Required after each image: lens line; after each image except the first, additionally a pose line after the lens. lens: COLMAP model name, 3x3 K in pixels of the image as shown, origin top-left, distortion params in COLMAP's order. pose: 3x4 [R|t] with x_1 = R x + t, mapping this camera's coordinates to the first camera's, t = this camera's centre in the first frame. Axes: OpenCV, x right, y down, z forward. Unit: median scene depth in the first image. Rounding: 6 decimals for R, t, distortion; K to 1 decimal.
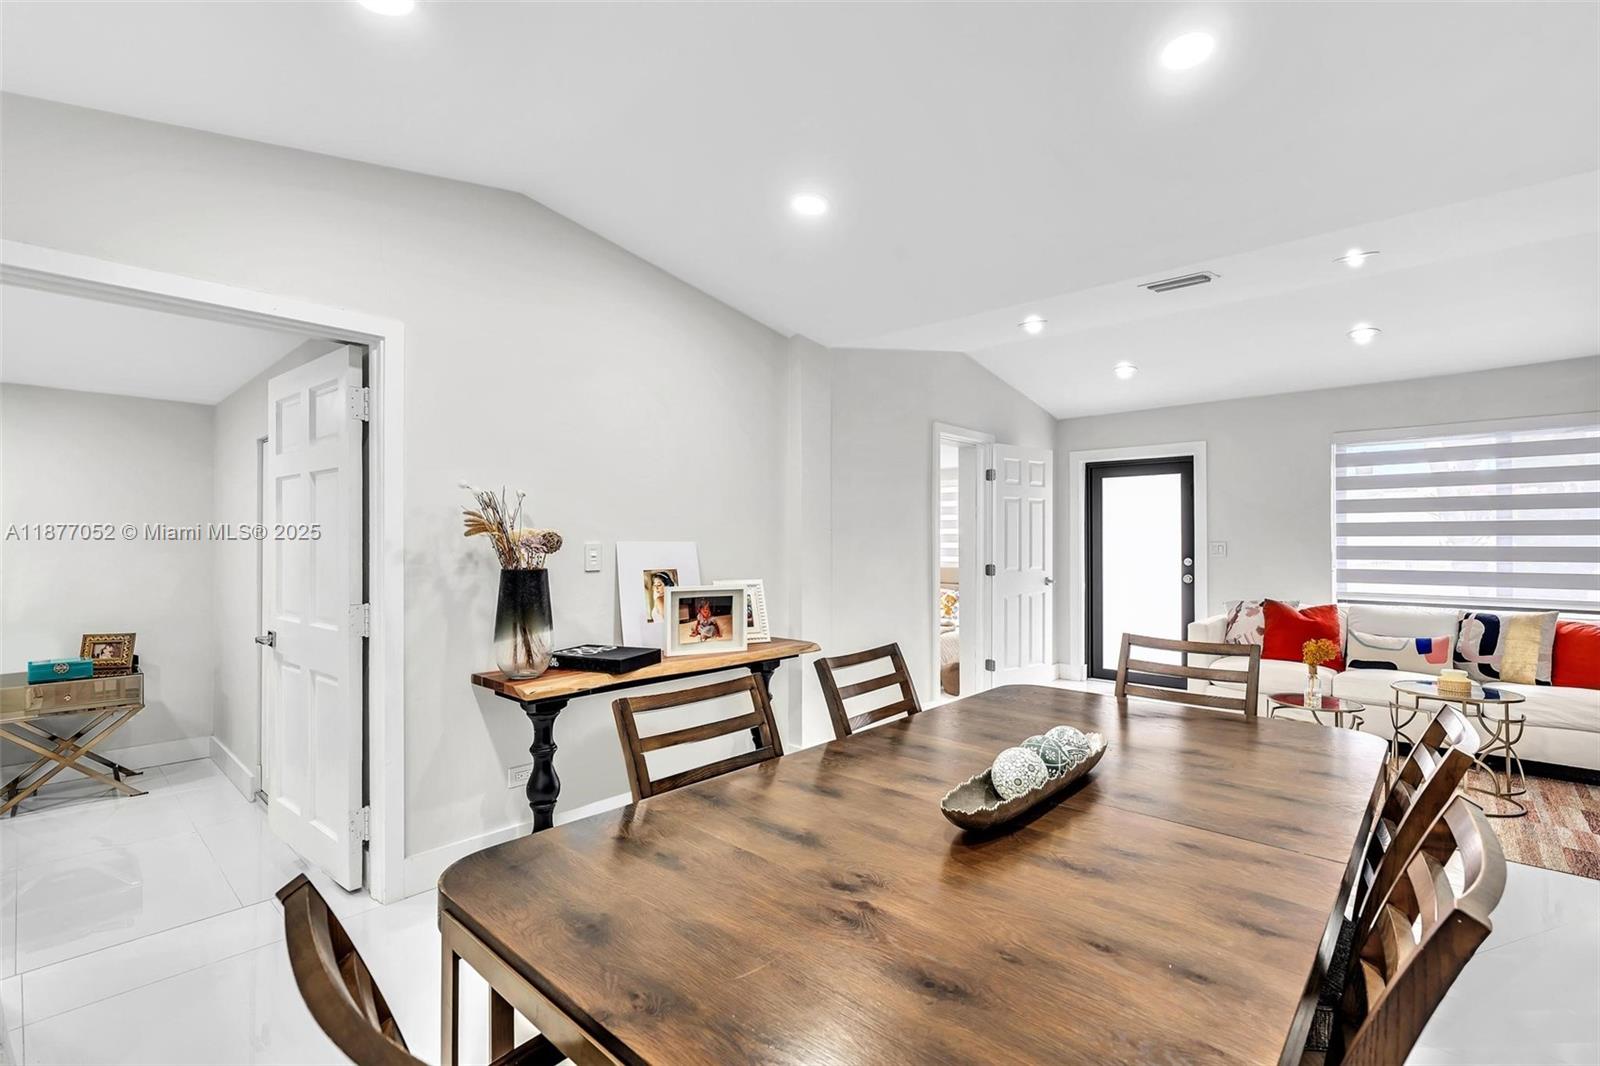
lens RADIAL K [[724.2, 0, 800.0], [0, 724.2, 533.0], [0, 0, 1]] dist [-0.002386, 0.000612]
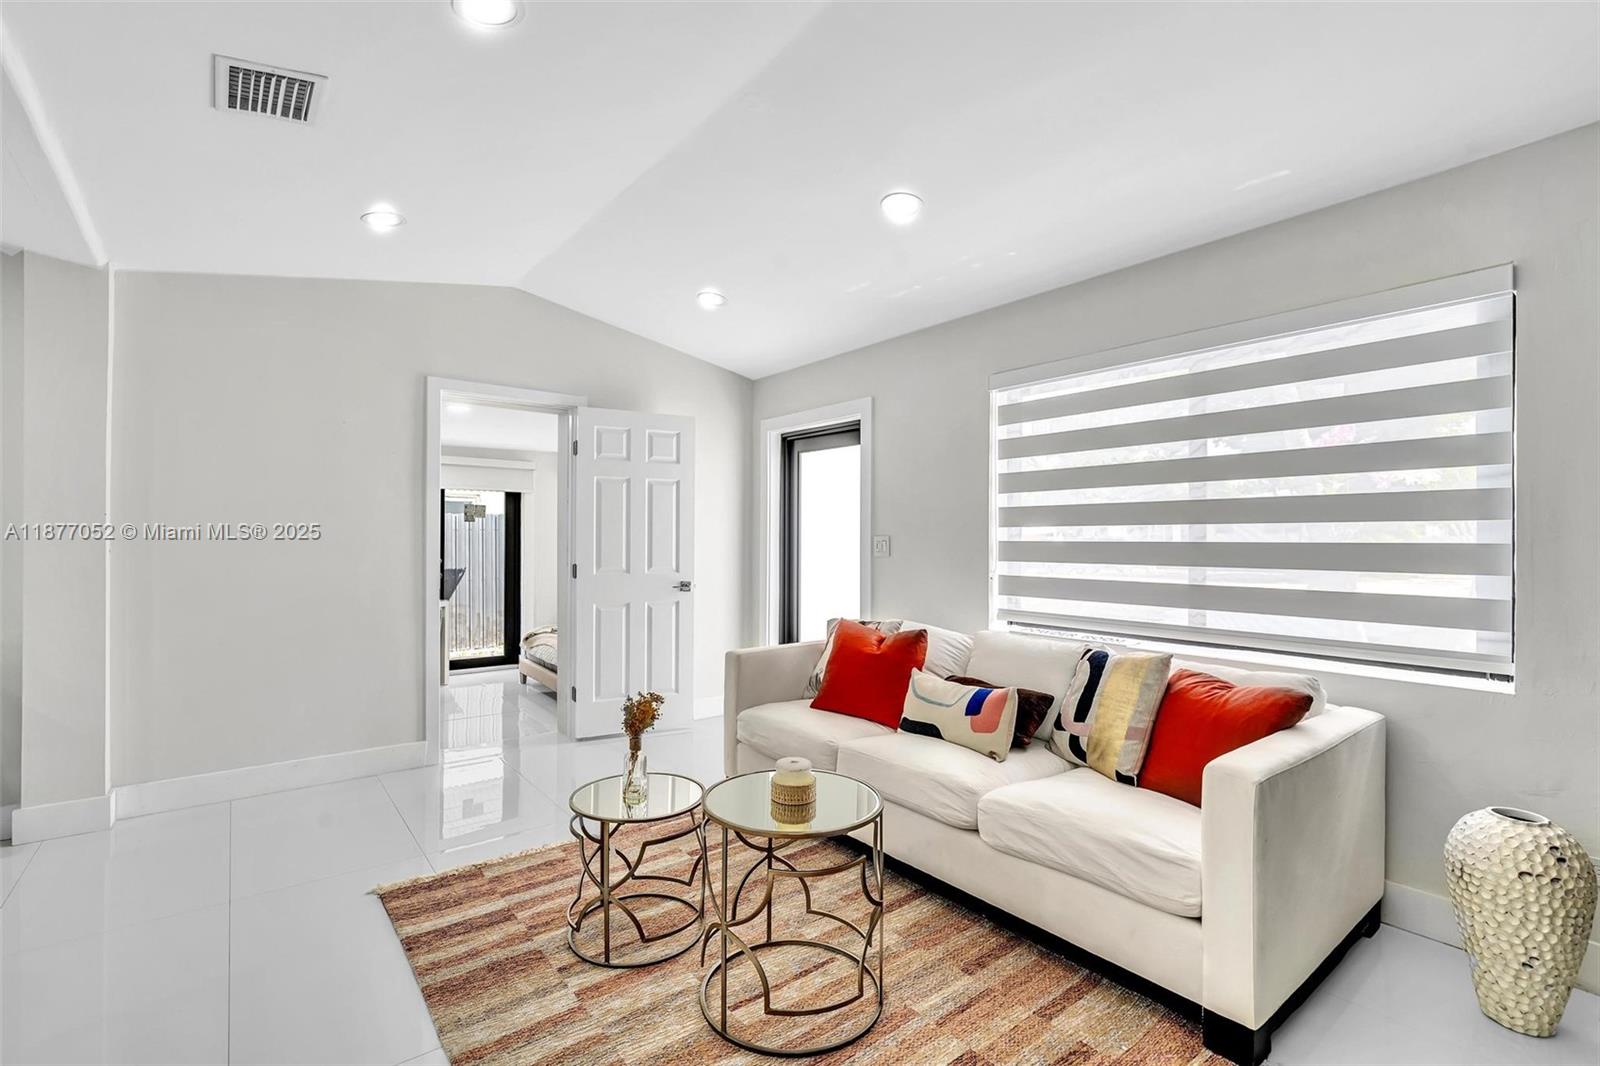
lens RADIAL K [[720.2, 0, 790.2], [0, 720.2, 534.1], [0, 0, 1]] dist [0.001671, 0.000513]
pose [[0.984650, 0.002943, -0.174513, 0.719677], [-0.002800, 0.999996, 0.001063, 0.012394], [0.174515, -0.000558, 0.984654, 0.327826]]
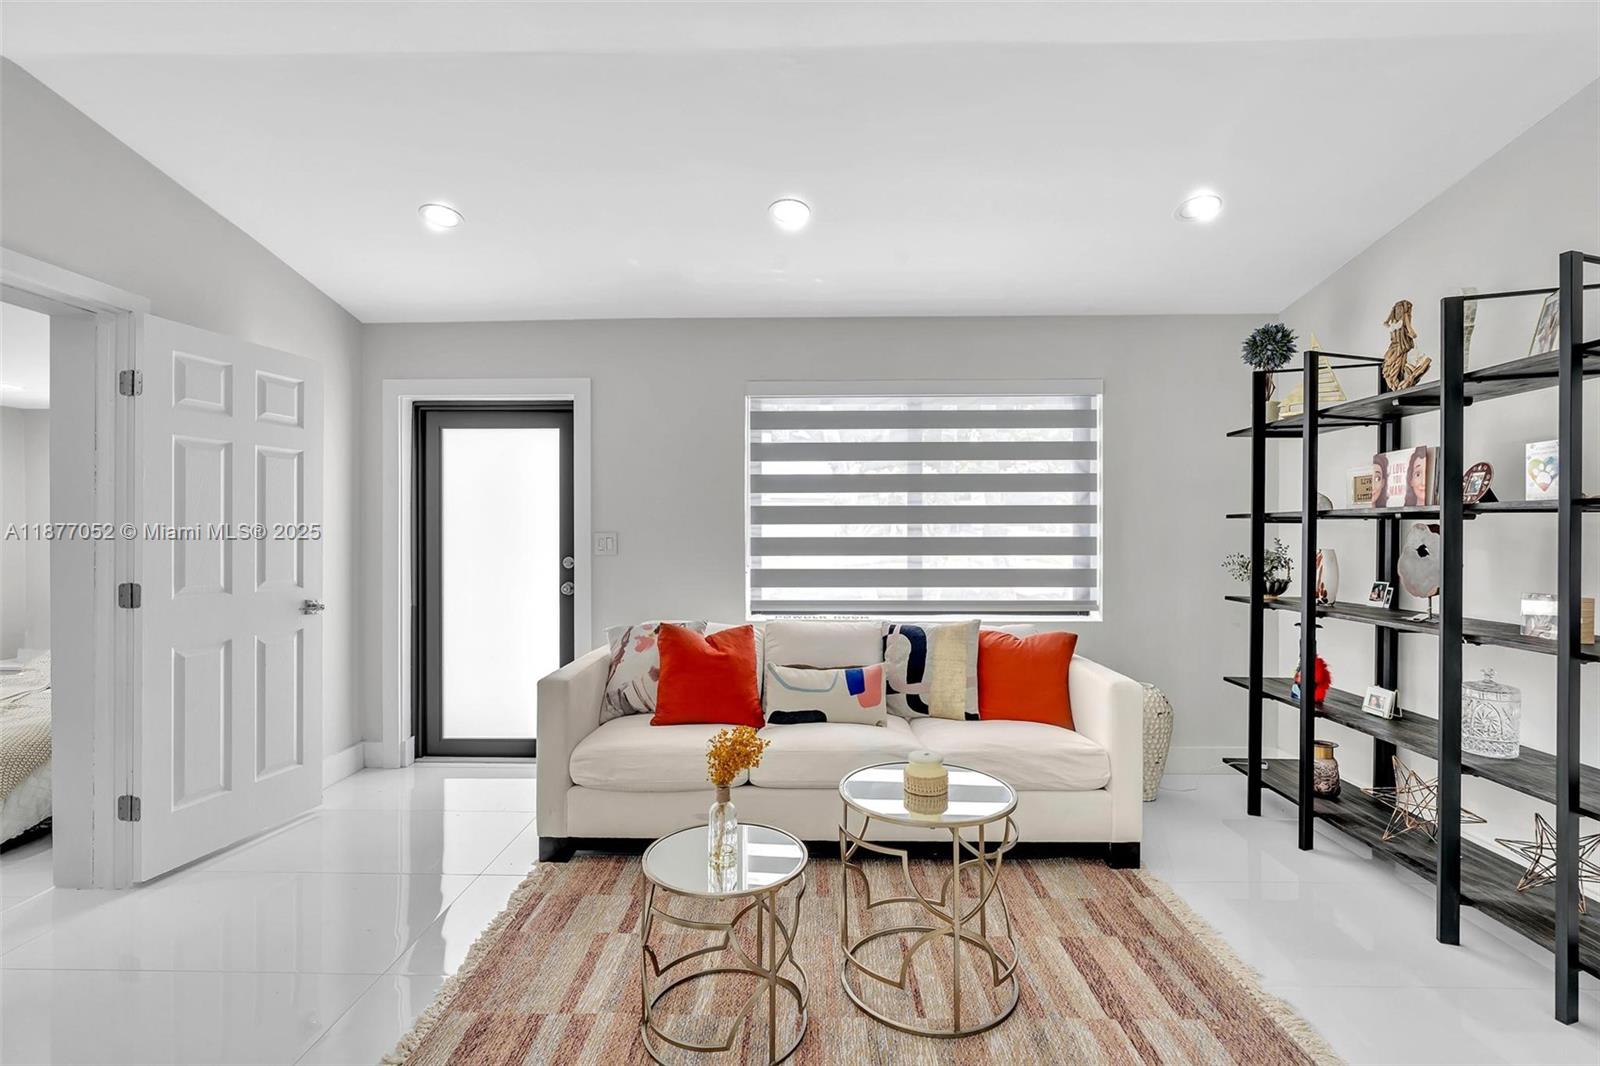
lens RADIAL K [[720.2, 0, 790.2], [0, 720.2, 534.1], [0, 0, 1]] dist [0.001671, 0.000513]
pose [[0.758760, -0.002571, 0.651365, 0.324679], [-0.004998, 0.999940, 0.009768, 0.007945], [-0.651351, -0.010667, 0.758701, 0.459142]]
